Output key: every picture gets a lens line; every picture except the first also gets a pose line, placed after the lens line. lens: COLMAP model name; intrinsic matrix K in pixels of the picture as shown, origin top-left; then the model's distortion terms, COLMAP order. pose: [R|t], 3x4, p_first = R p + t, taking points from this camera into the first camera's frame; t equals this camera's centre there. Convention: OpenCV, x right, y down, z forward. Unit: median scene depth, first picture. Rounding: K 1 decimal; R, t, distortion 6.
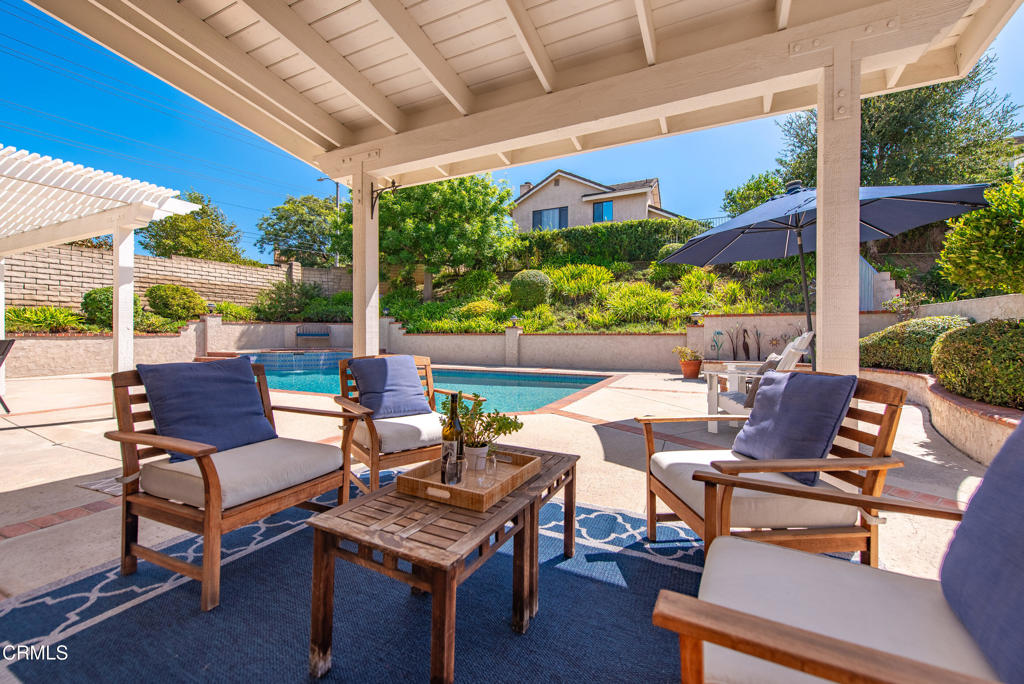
lens RADIAL K [[403.8, 0, 513.6], [0, 403.8, 337.9], [0, 0, 1]] dist [0.004217, -0.001842]
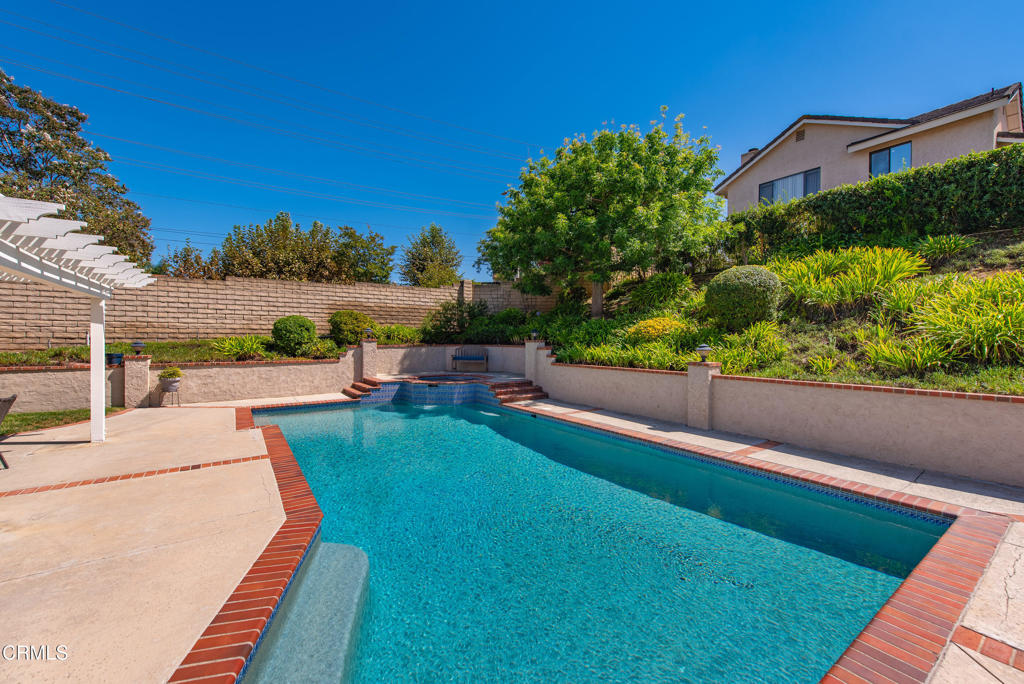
lens RADIAL K [[403.8, 0, 513.4], [0, 403.8, 343.0], [0, 0, 1]] dist [0.004217, -0.001842]
pose [[0.869355, 0.006031, -0.494152, 0.041936], [-0.009423, 0.999946, -0.004375, -0.042251], [0.494099, 0.008460, 0.869365, 0.275868]]
